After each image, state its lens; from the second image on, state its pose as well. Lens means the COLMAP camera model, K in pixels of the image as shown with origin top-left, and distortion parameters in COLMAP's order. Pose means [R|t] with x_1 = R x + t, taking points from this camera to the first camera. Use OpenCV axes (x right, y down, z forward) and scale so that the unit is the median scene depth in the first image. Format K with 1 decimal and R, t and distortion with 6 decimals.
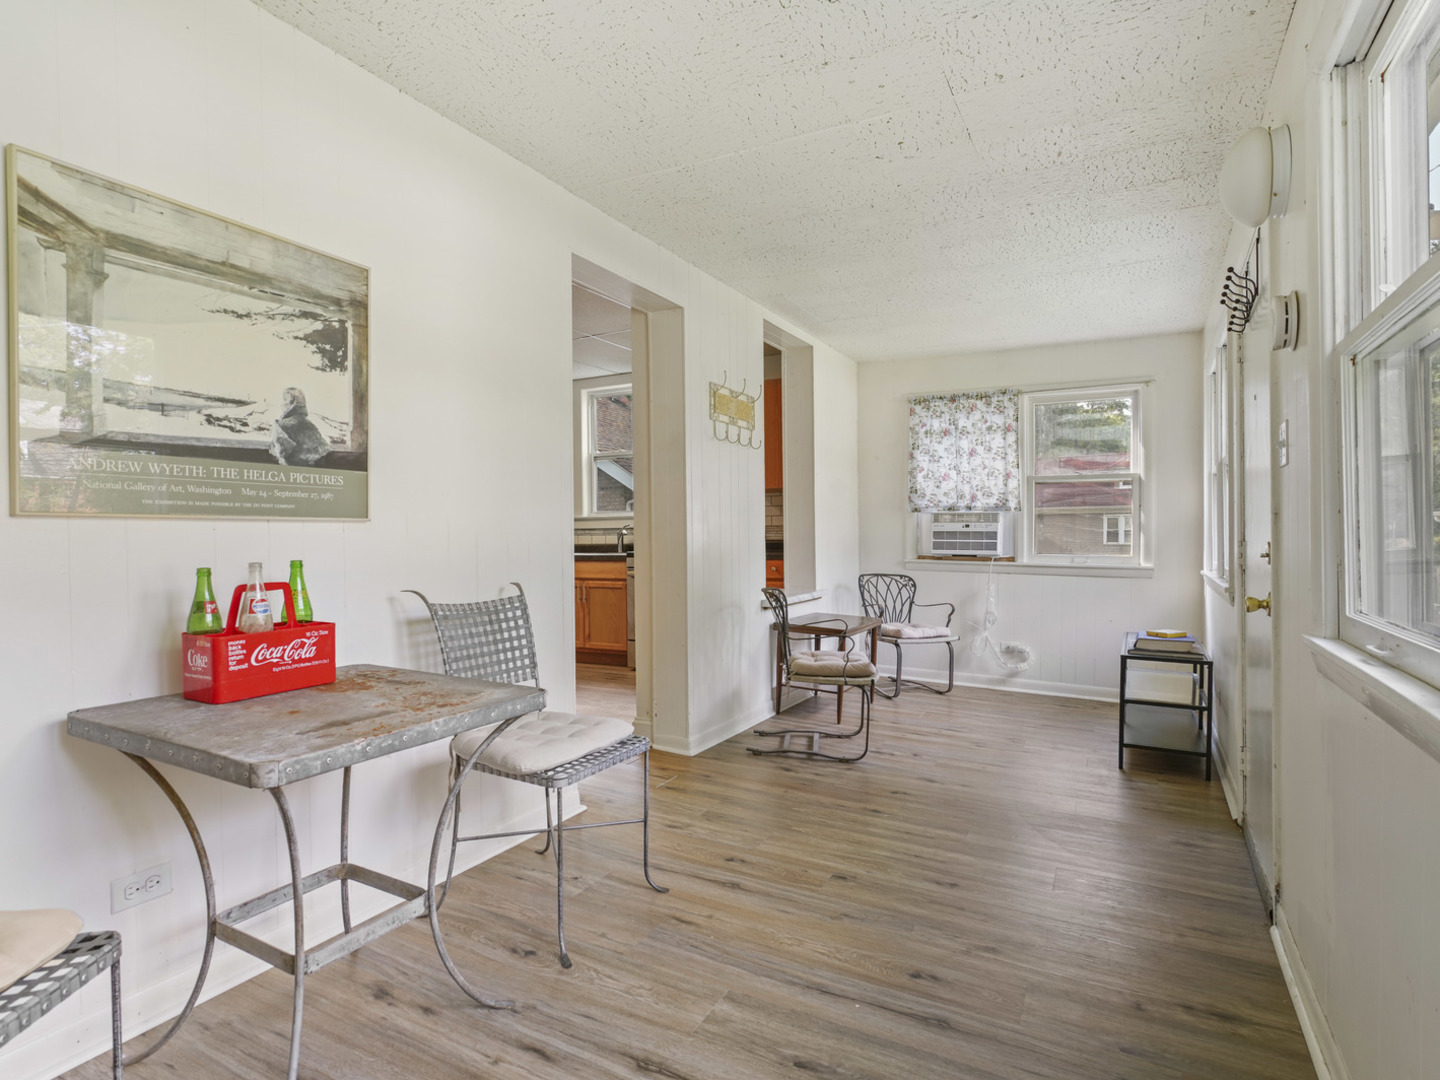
lens RADIAL K [[737.3, 0, 720.1], [0, 737.3, 532.4], [0, 0, 1]] dist [0.000054, 0.000217]
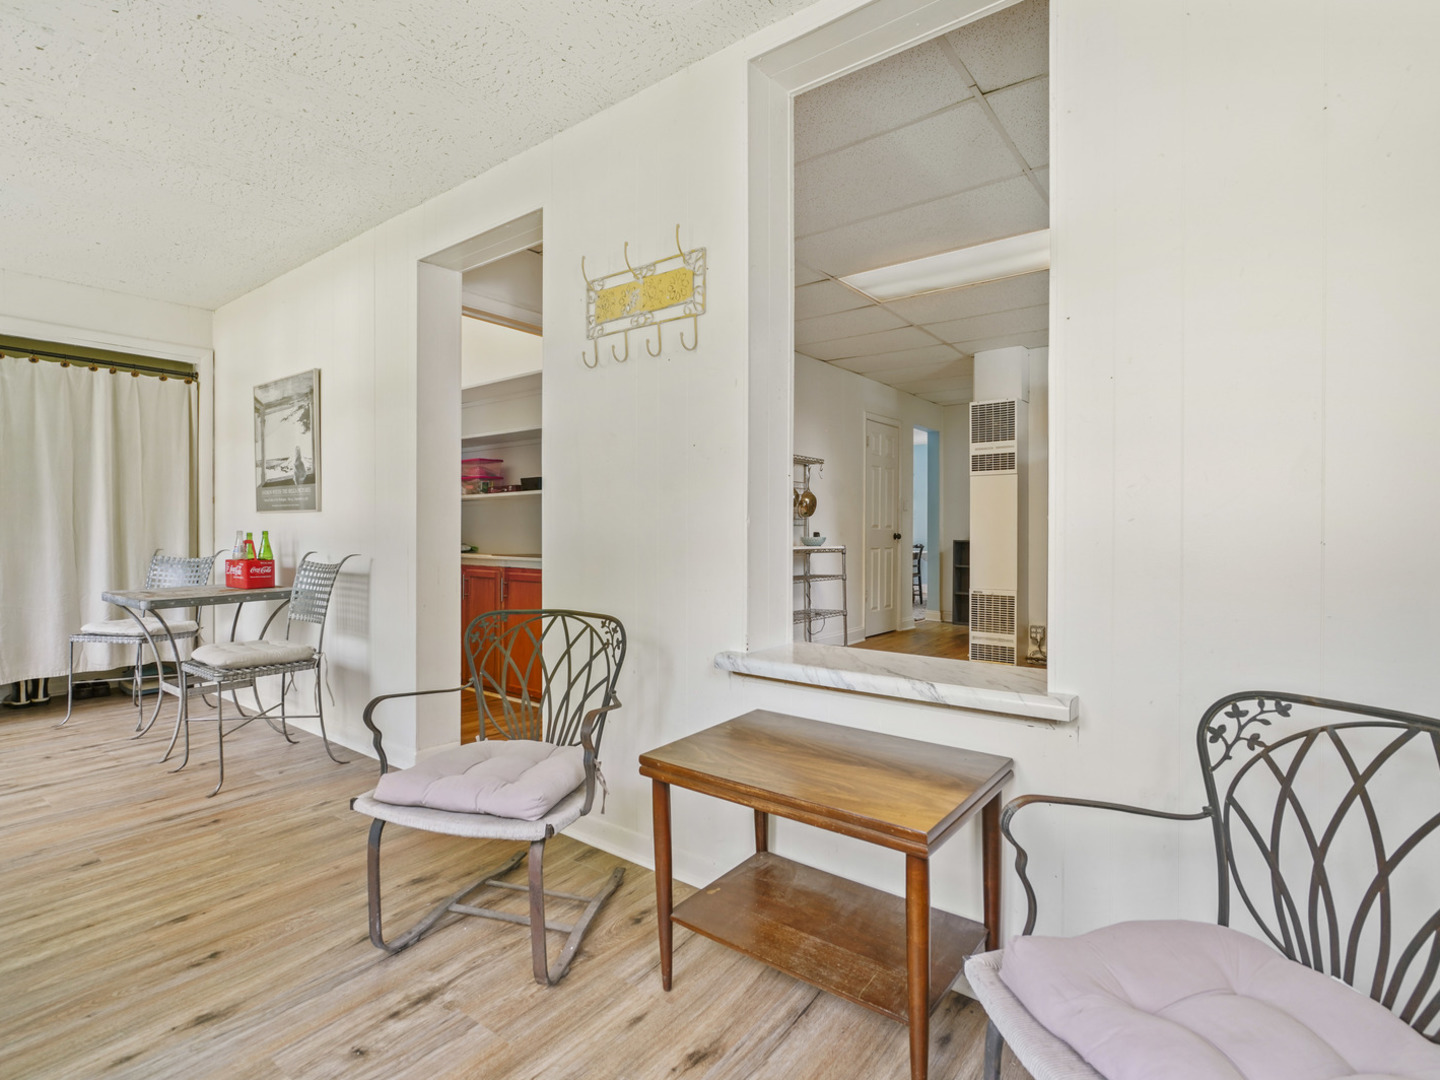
lens RADIAL K [[737.3, 0, 720.1], [0, 737.3, 532.4], [0, 0, 1]] dist [0.000054, 0.000217]
pose [[-0.155911, 0.013472, -0.987679, 0.972733], [-0.000195, 0.999907, 0.013670, 0.008759], [0.987771, 0.002323, -0.155894, 1.928822]]
